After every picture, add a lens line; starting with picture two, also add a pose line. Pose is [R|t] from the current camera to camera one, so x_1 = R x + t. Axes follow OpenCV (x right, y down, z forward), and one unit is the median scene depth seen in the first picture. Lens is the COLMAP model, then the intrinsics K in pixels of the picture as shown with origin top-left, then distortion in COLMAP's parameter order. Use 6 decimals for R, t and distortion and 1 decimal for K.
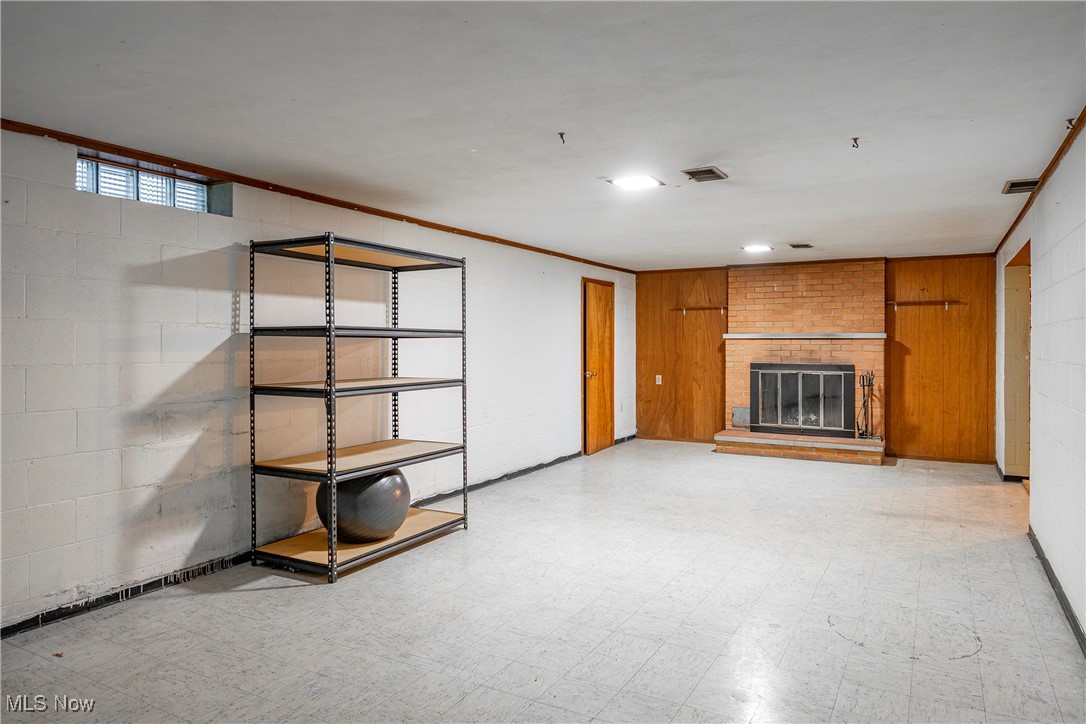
lens RADIAL K [[703.5, 0, 543.0], [0, 703.5, 362.0], [0, 0, 1]] dist [0.000363, -0.004922]
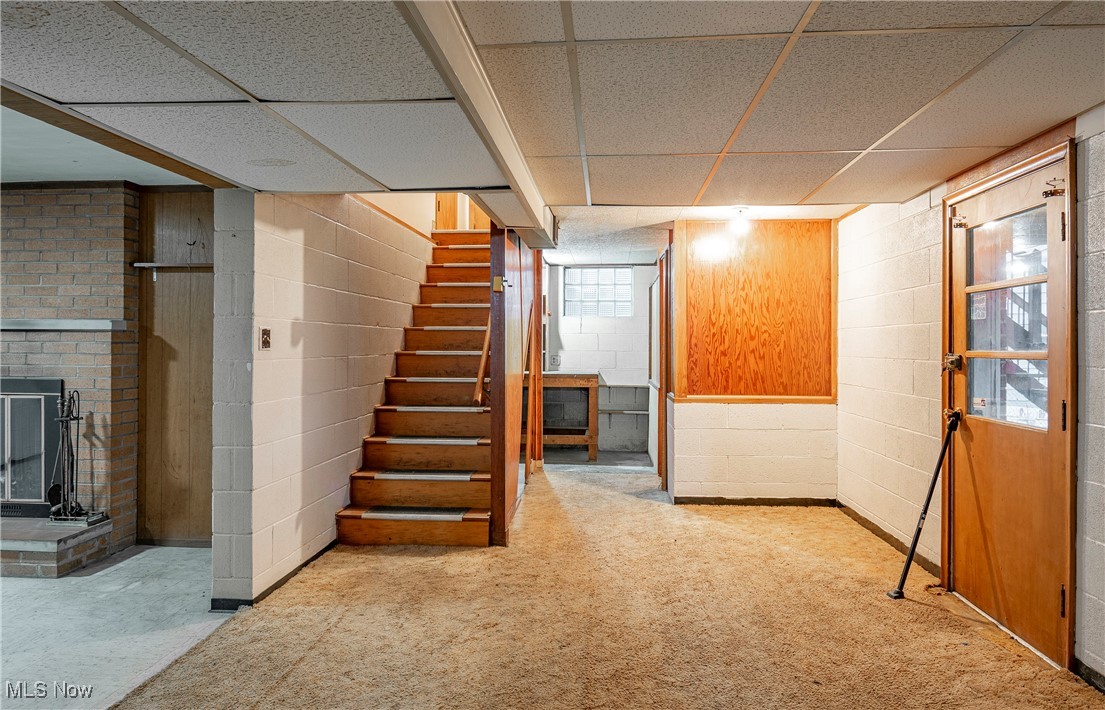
lens RADIAL K [[698.5, 0, 552.5], [0, 698.5, 355.0], [0, 0, 1]] dist [0.003664, 0.000830]
pose [[0.909385, -0.004778, 0.415928, 0.560789], [0.007173, 0.999965, -0.004197, -0.009674], [-0.415894, 0.006800, 0.909388, 0.367546]]
